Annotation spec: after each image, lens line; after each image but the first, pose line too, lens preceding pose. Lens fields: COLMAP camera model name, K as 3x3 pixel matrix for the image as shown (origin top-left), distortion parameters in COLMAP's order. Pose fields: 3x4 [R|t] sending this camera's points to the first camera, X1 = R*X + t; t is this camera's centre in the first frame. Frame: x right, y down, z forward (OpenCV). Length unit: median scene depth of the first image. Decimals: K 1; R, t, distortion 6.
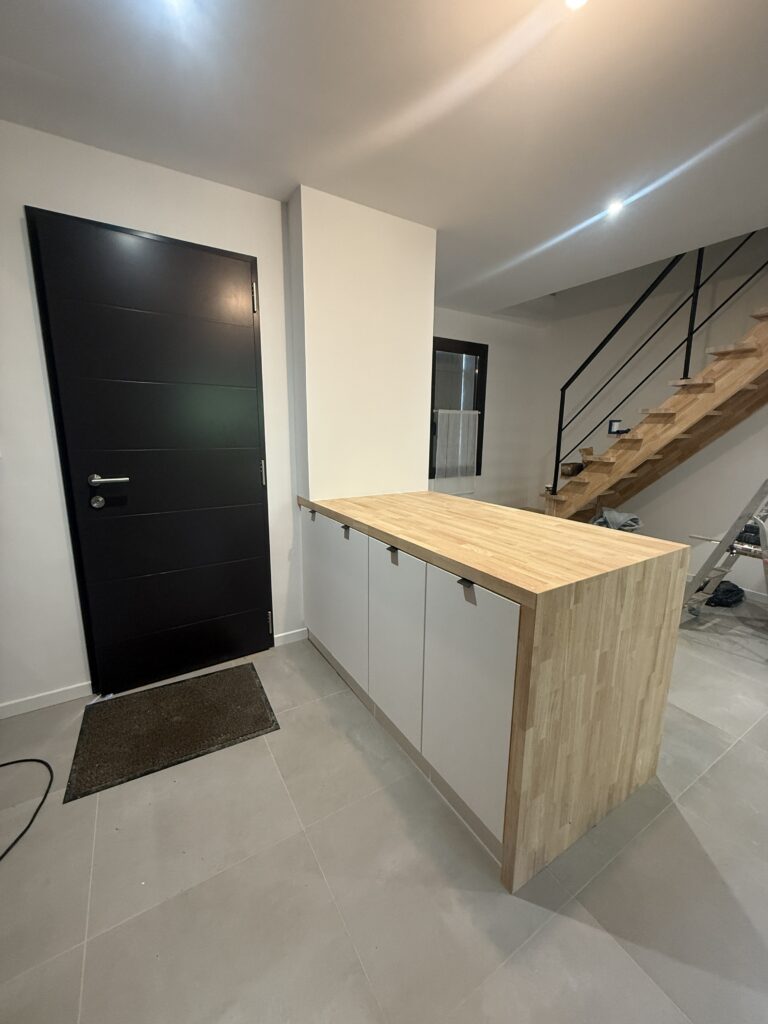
lens RADIAL K [[410.7, 0, 377.4], [0, 410.7, 510.5], [0, 0, 1]] dist [-0.013773, -0.000512]
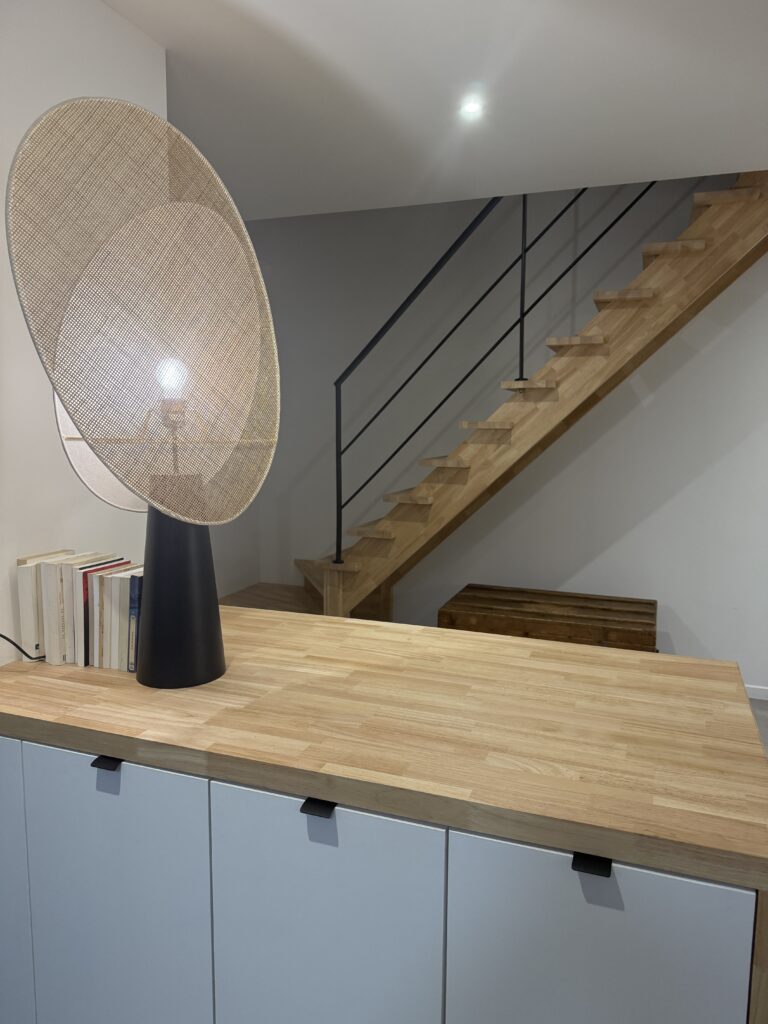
lens RADIAL K [[720.0, 0, 383.7], [0, 720.0, 513.5], [0, 0, 1]] dist [0.028743, -0.007459]
pose [[0.784523, -0.073057, 0.615781, -0.188691], [0.118681, 0.992368, -0.033467, -0.091600], [-0.608637, 0.099337, 0.787206, 0.220408]]
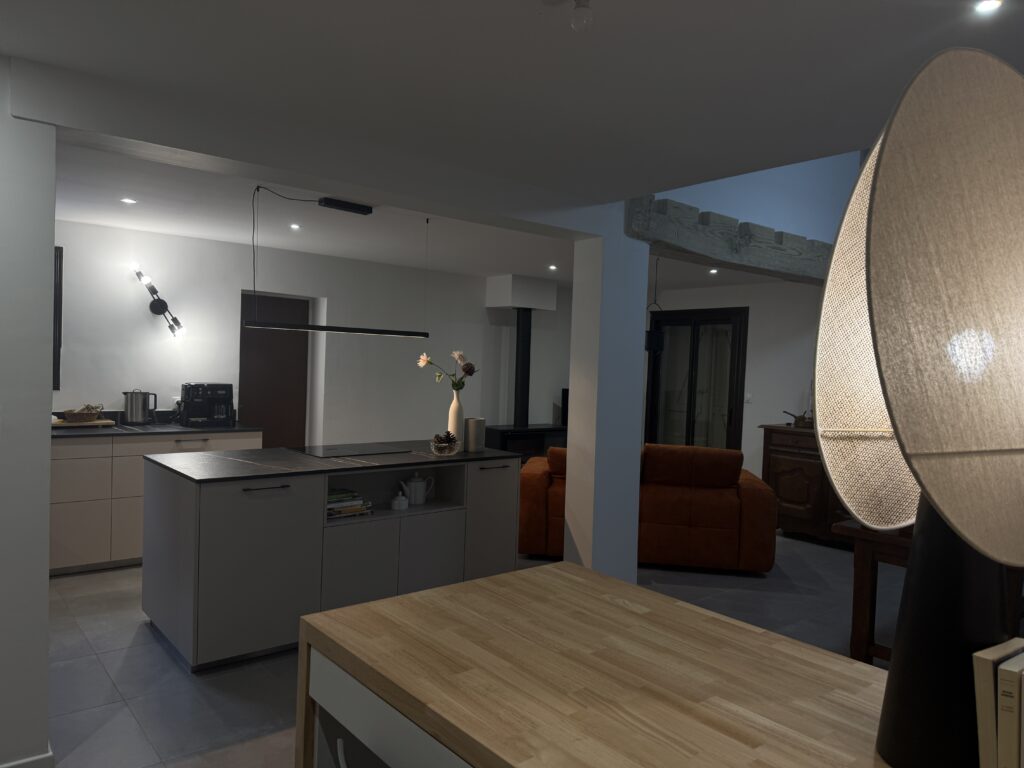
lens RADIAL K [[720.0, 0, 511.3], [0, 720.0, 384.1], [0, 0, 1]] dist [0.028743, -0.007459]
pose [[-0.986358, -0.041890, -0.159197, 0.339401], [-0.077439, 0.971468, 0.224174, -0.284168], [0.145264, 0.233443, -0.961459, 1.082760]]
